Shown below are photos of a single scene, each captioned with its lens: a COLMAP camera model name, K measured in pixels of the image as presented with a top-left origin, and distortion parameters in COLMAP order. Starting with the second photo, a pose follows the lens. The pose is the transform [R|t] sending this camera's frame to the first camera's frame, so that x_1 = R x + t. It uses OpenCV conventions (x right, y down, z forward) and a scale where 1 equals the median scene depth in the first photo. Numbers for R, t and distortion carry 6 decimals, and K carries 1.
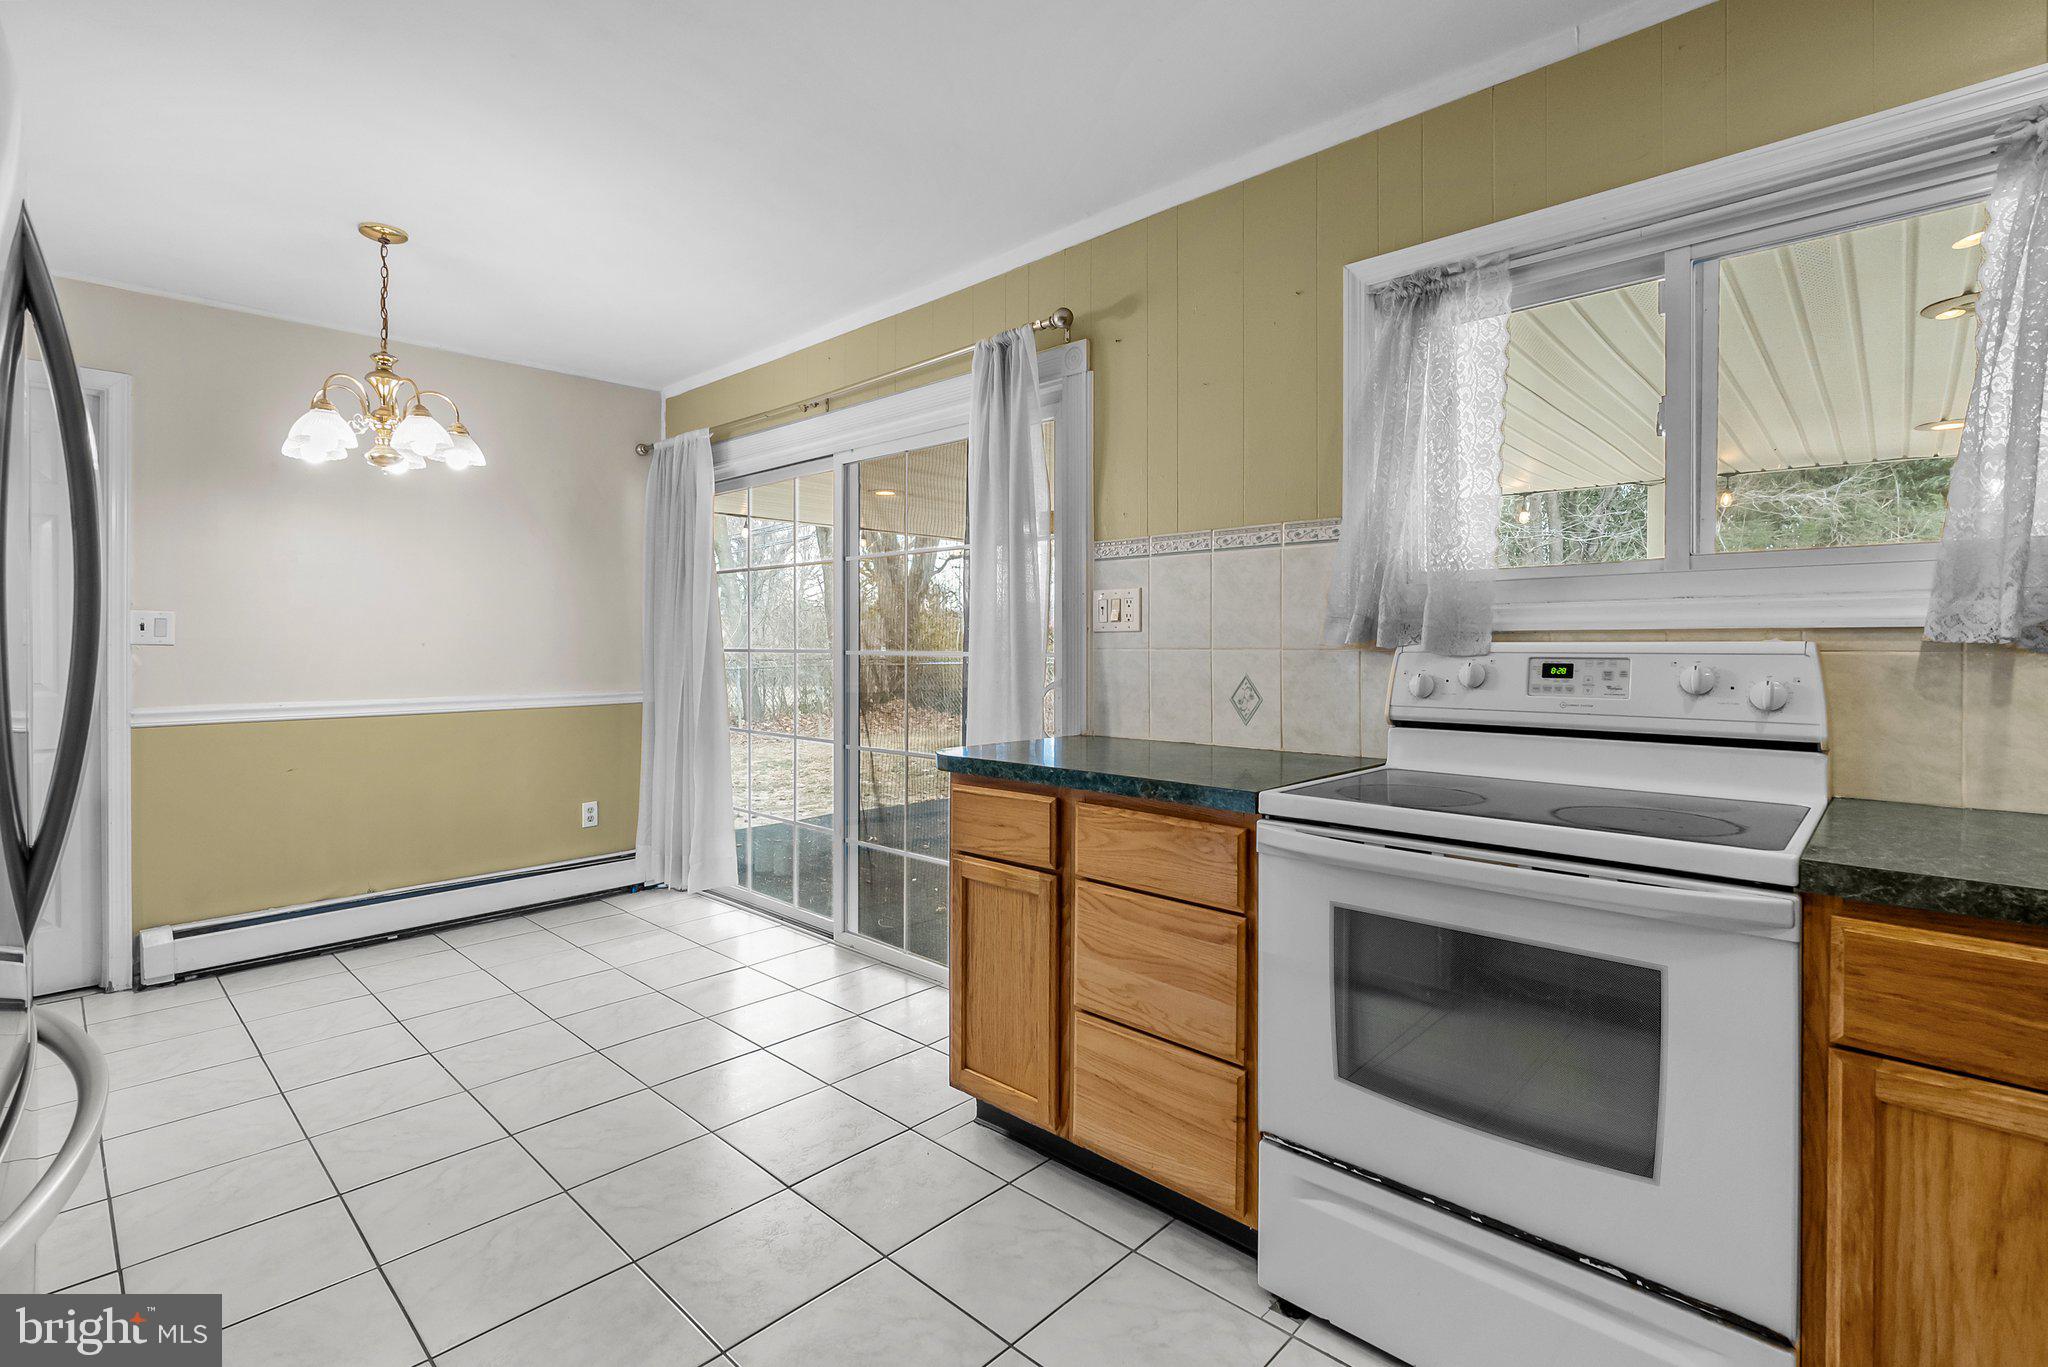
lens RADIAL K [[949.2, 0, 1016.6], [0, 949.2, 644.4], [0, 0, 1]] dist [-0.010957, 0.002746]
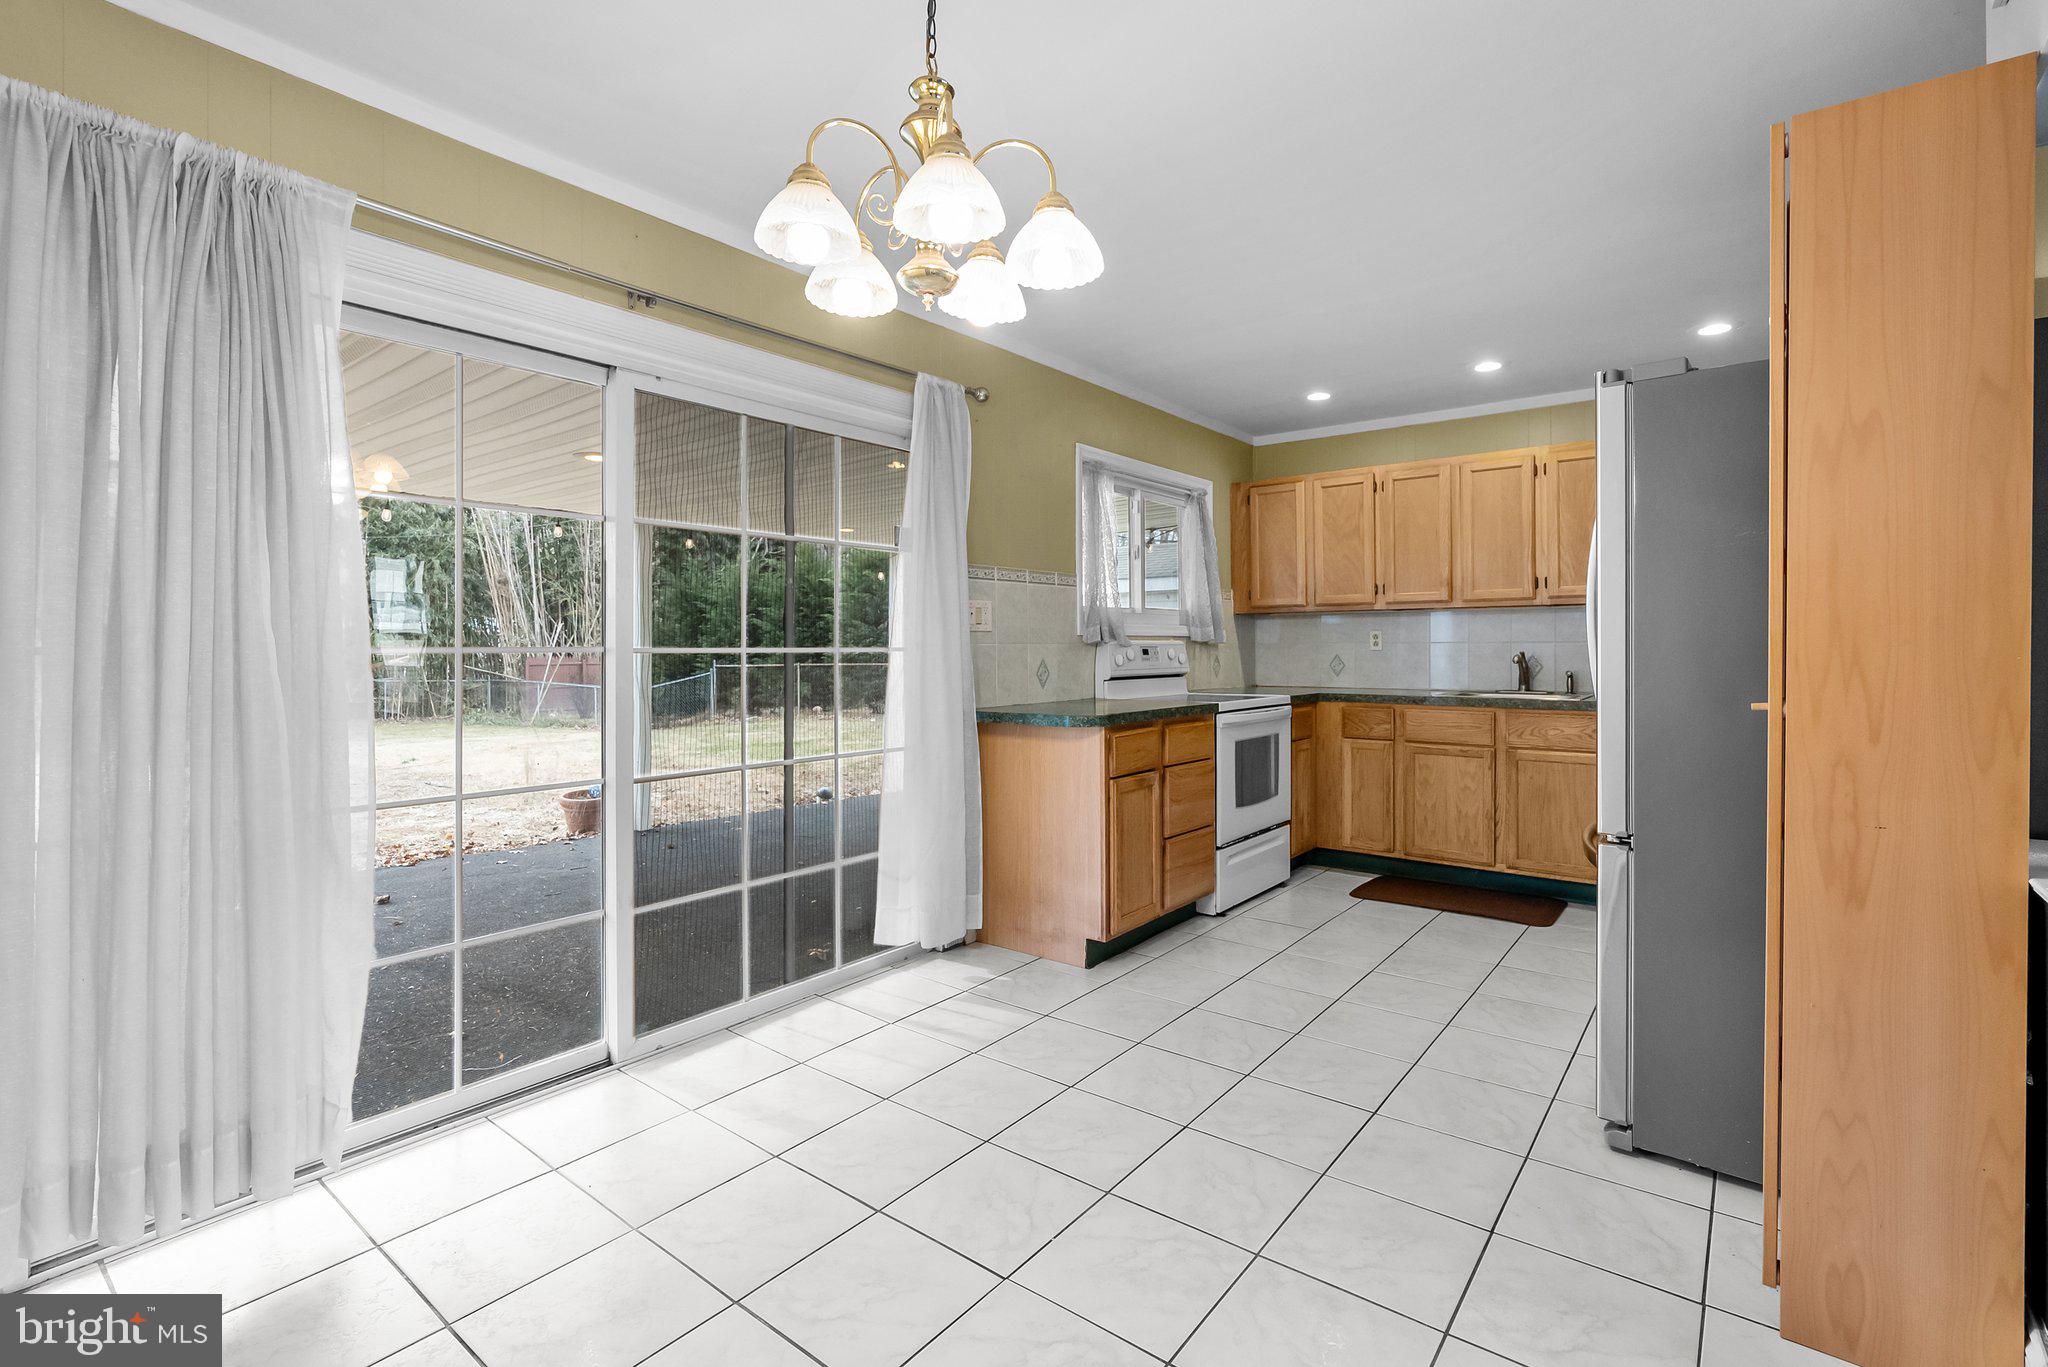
lens RADIAL K [[949.2, 0, 1028.0], [0, 949.2, 642.4], [0, 0, 1]] dist [-0.010957, 0.002746]
pose [[-0.100442, 0.003760, 0.994936, -0.899504], [0.000072, 0.999993, -0.003771, 0.005691], [-0.994943, -0.000307, -0.100442, 0.750383]]
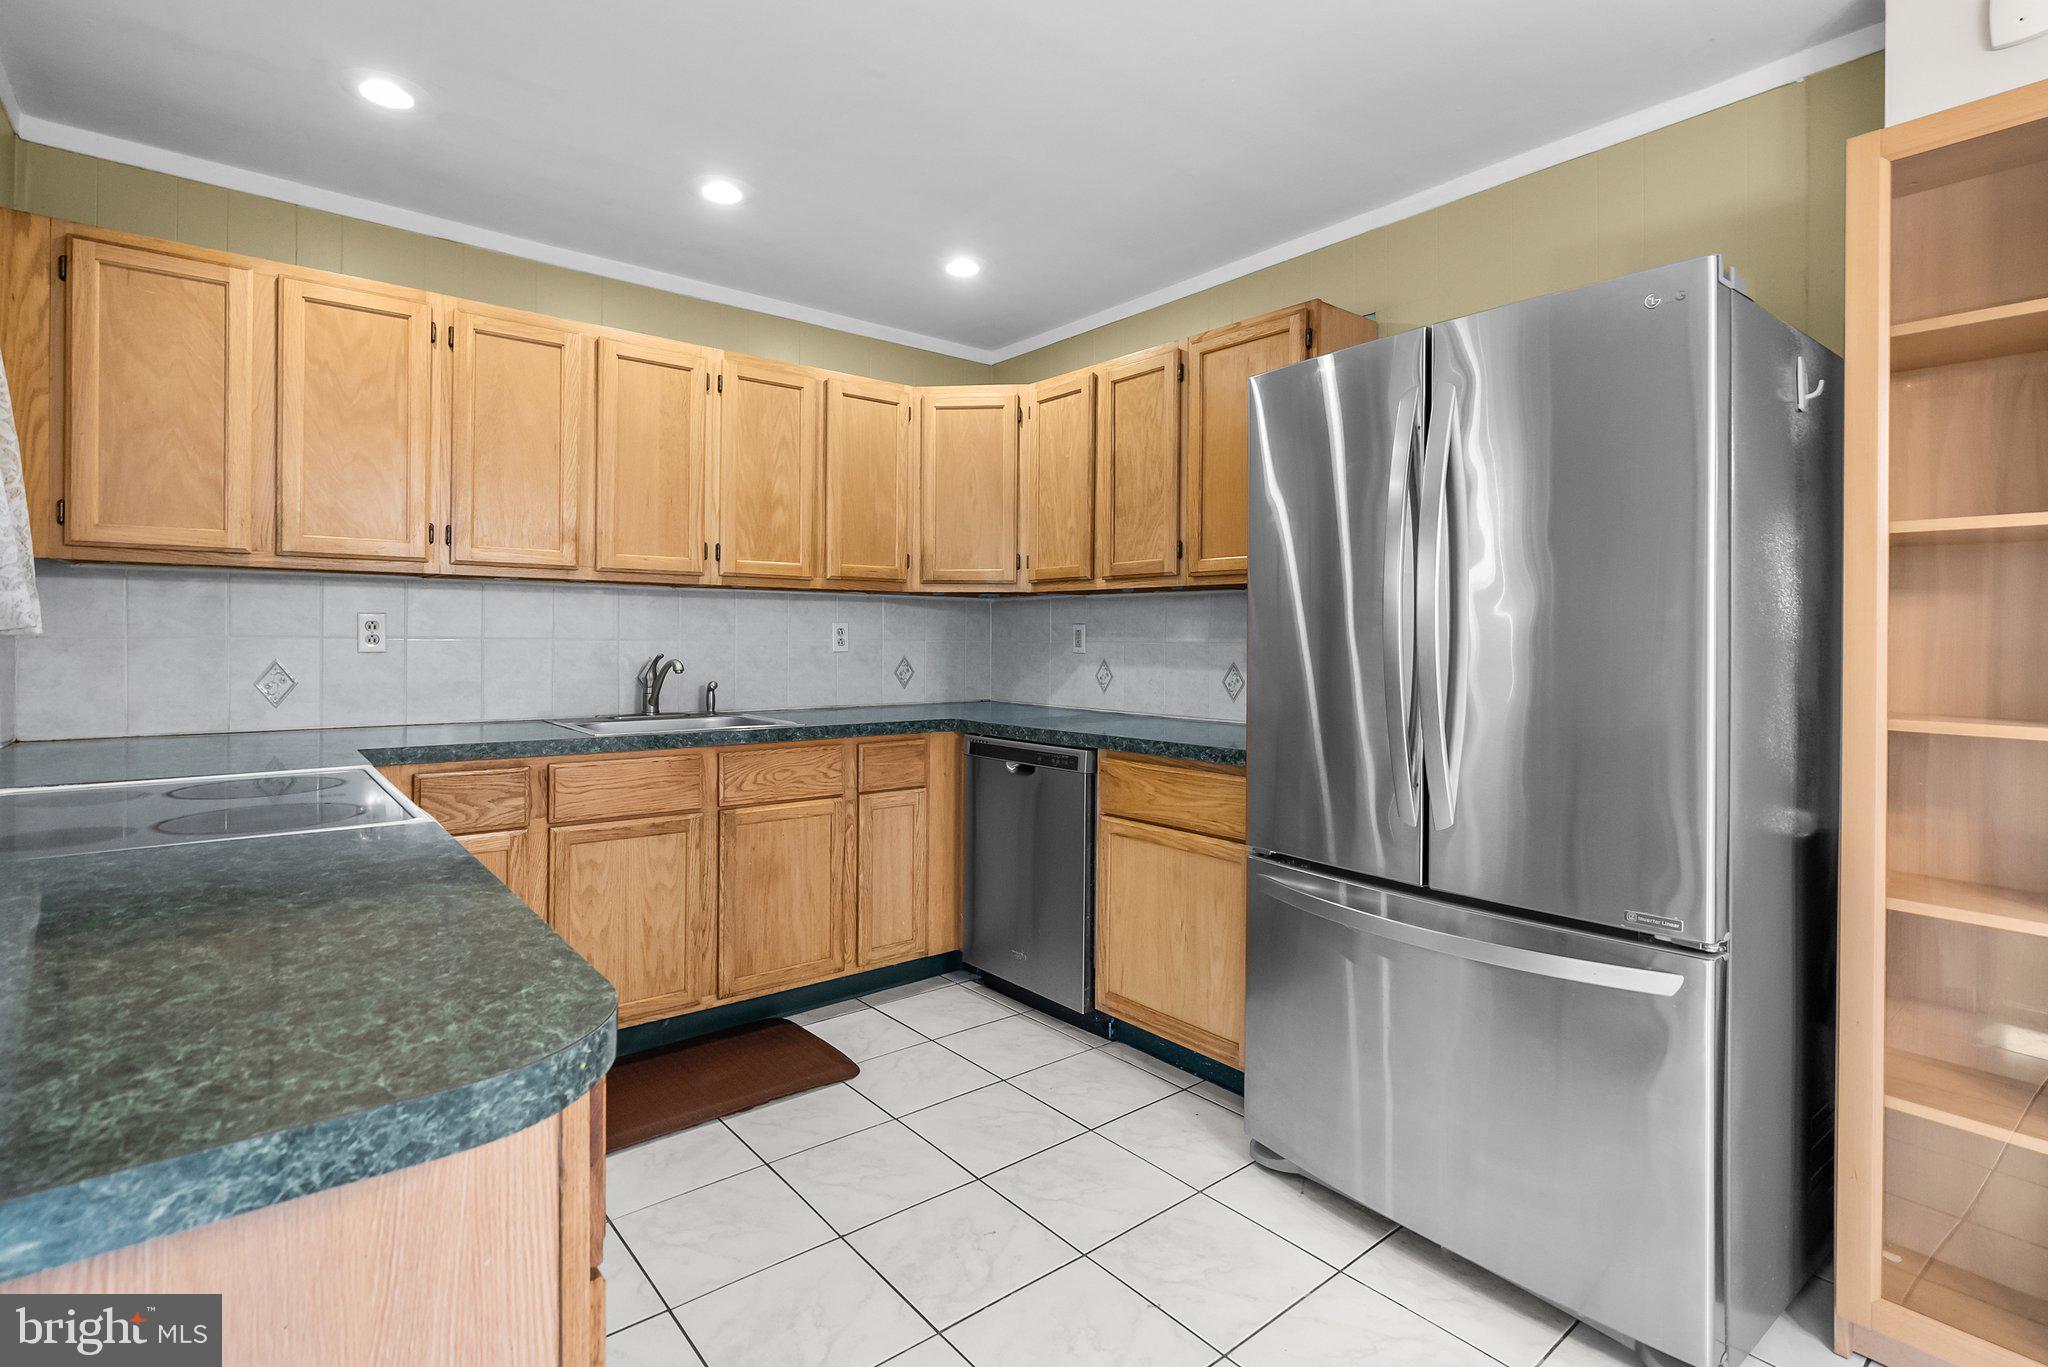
lens RADIAL K [[975.0, 0, 1008.0], [0, 975.0, 638.3], [0, 0, 1]] dist [-0.009302, 0.002856]
pose [[-0.992738, -0.010354, 0.119853, -0.141034], [-0.010973, 0.999930, -0.004500, -0.000300], [-0.119798, -0.005783, -0.992781, 0.771586]]
